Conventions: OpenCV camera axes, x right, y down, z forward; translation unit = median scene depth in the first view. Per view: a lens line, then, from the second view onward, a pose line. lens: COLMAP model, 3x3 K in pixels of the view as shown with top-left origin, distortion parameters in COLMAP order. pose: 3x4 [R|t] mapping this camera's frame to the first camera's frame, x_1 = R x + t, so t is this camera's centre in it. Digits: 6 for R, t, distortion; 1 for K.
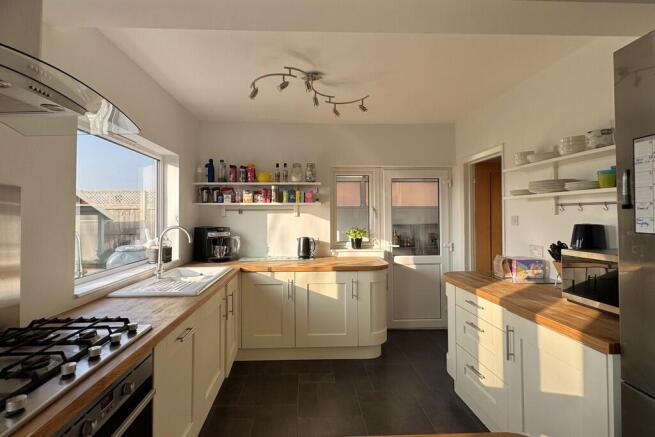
lens RADIAL K [[266.2, 0, 326.7], [0, 266.2, 212.3], [0, 0, 1]] dist [-0.000302, -0.000036]
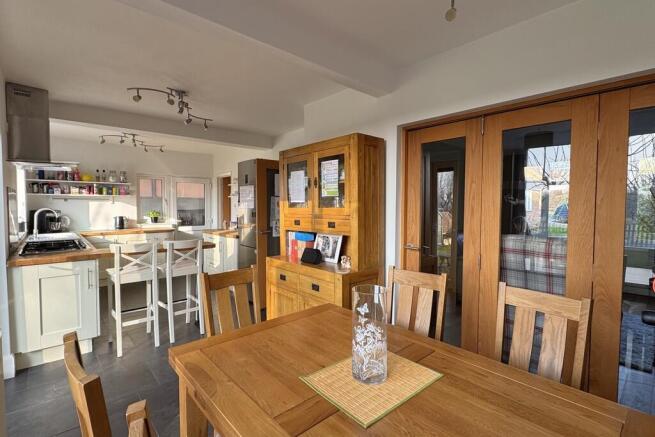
lens RADIAL K [[309.5, 0, 327.5], [0, 309.5, 216.3], [0, 0, 1]] dist [-0.000319, 0.000021]
pose [[0.765894, -0.017312, 0.642733, -0.325095], [-0.015423, 0.998855, 0.045282, -0.012745], [-0.642781, -0.044594, 0.764751, -1.270549]]
